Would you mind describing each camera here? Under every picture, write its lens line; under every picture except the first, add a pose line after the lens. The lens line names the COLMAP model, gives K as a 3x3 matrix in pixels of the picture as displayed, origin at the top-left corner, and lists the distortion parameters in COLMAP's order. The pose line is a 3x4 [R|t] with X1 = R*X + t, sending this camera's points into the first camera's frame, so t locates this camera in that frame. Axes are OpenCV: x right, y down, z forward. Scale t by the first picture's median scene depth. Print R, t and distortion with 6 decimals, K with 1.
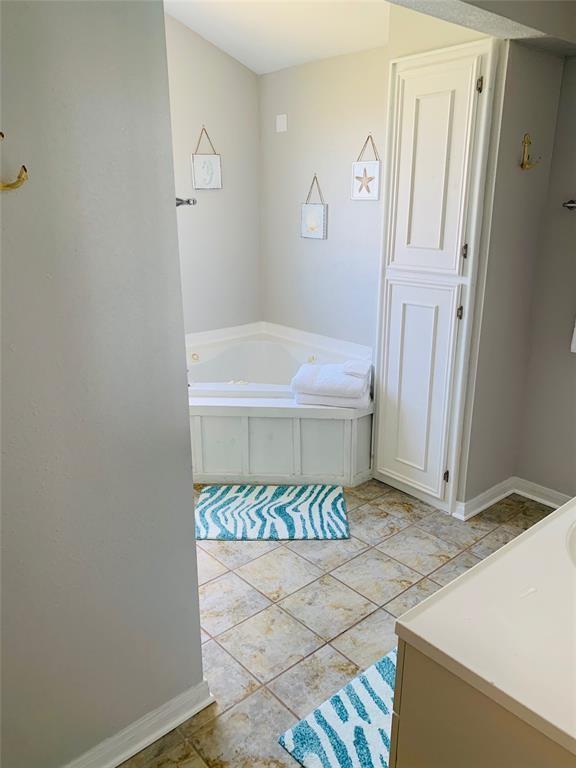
lens RADIAL K [[588.3, 0, 288.0], [0, 588.3, 384.0], [0, 0, 1]] dist [0.047674, -0.051504]
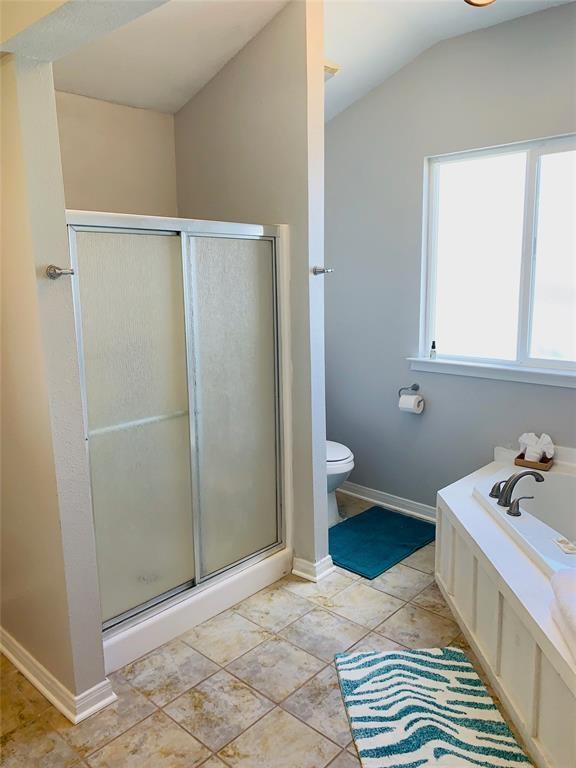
lens RADIAL K [[588.3, 0, 288.0], [0, 588.3, 384.0], [0, 0, 1]] dist [0.047674, -0.051504]
pose [[0.116308, 0.198773, -0.973120, 0.519211], [-0.290801, 0.943648, 0.157996, -0.201172], [0.949688, 0.264607, 0.167557, 0.632424]]
